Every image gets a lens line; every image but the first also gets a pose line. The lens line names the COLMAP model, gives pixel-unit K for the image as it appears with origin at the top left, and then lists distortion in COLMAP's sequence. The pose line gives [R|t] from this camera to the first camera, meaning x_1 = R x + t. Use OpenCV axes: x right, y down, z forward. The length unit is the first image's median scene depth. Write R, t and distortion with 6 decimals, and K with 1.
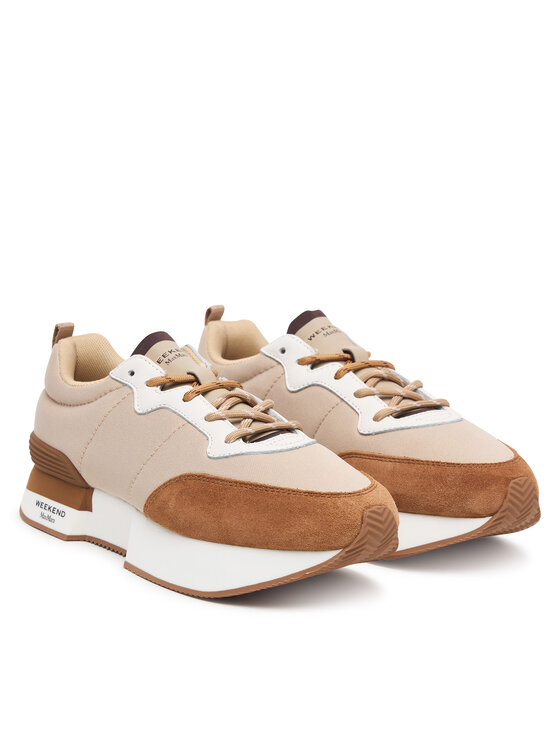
lens RADIAL K [[2194.8, 0, 280.0], [0, 2194.8, 373.0], [0, 0, 1]] dist [-1.120759, -0.221409]
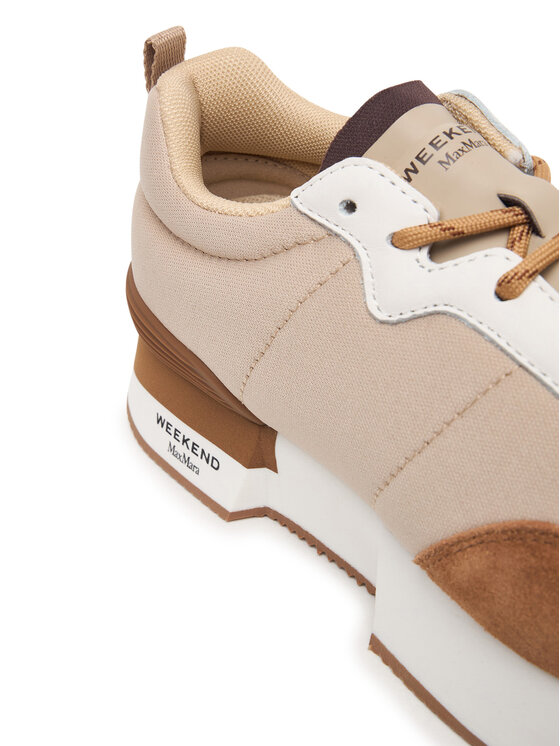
lens RADIAL K [[1049.1, 0, 280.0], [0, 1049.1, 373.0], [0, 0, 1]] dist [-0.200928, -0.012331]
pose [[0.995550, -0.079804, -0.050114, -0.072490], [0.094126, 0.867566, 0.488334, -0.068132], [0.004506, -0.490878, 0.871217, 0.806788]]
